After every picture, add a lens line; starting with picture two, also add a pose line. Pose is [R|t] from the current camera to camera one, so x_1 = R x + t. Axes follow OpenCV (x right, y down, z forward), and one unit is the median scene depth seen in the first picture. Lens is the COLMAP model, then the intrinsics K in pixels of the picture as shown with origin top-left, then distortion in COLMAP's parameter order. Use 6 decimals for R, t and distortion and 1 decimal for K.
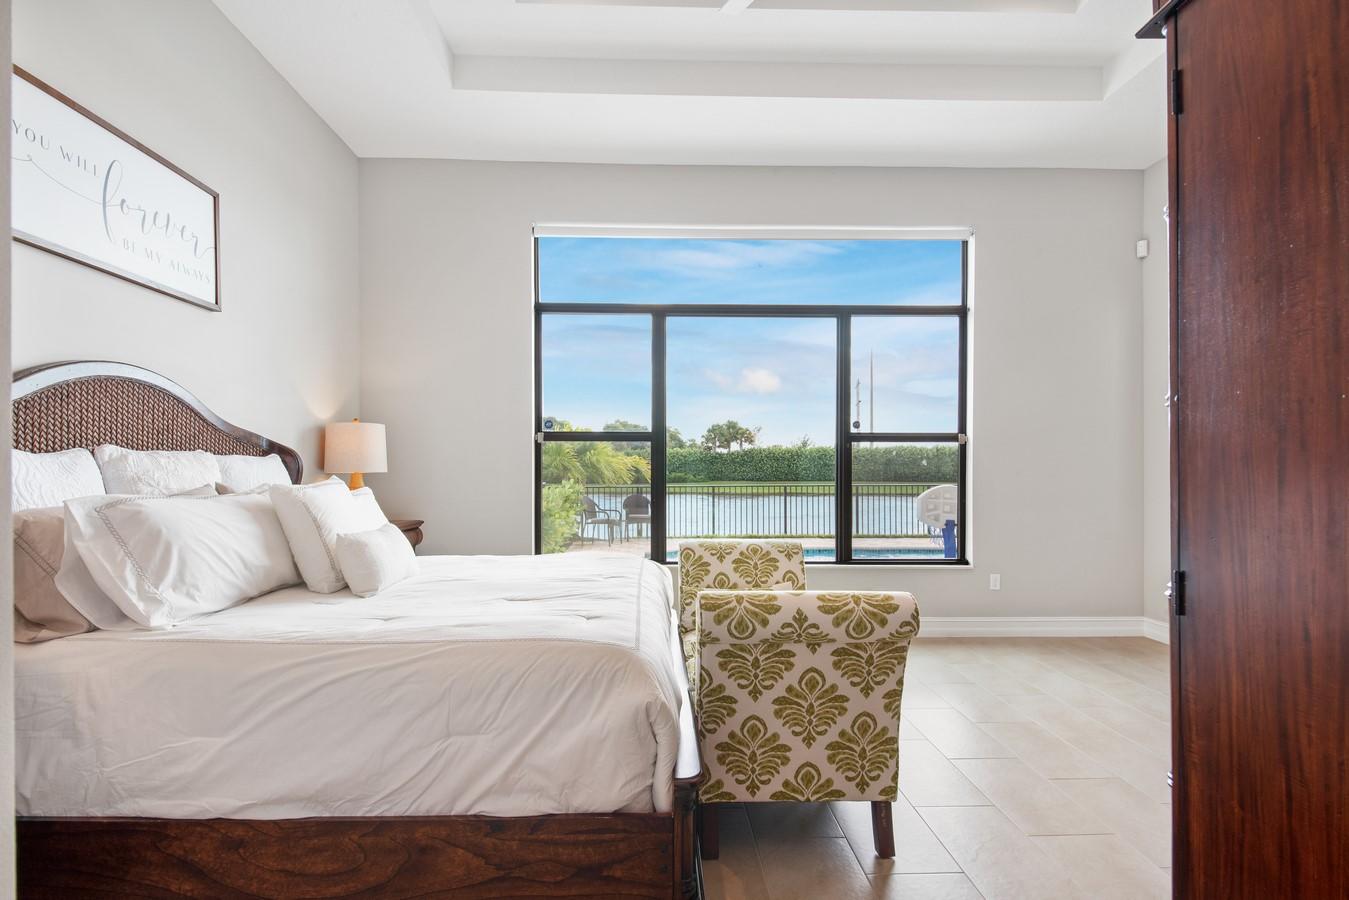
lens RADIAL K [[704.4, 0, 677.9], [0, 704.4, 465.0], [0, 0, 1]] dist [0.015735, -0.000139]
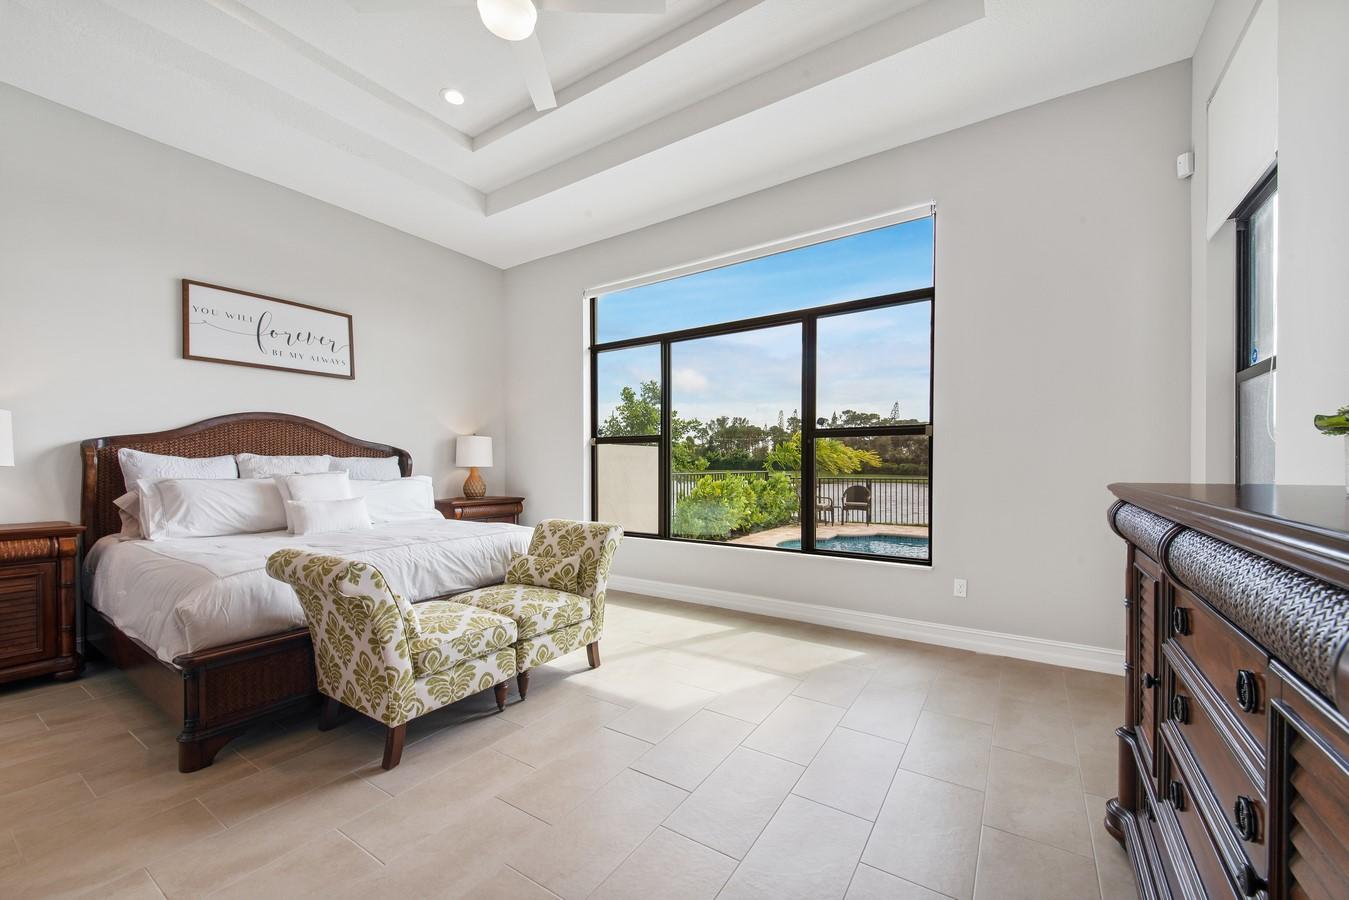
lens RADIAL K [[541.8, 0, 679.7], [0, 541.8, 466.5], [0, 0, 1]] dist [0.013672, -0.006593]
pose [[0.810550, 0.000438, -0.585670, 0.663674], [0.006051, 0.999940, 0.009121, 0.001682], [0.585639, -0.010937, 0.810498, 0.266452]]
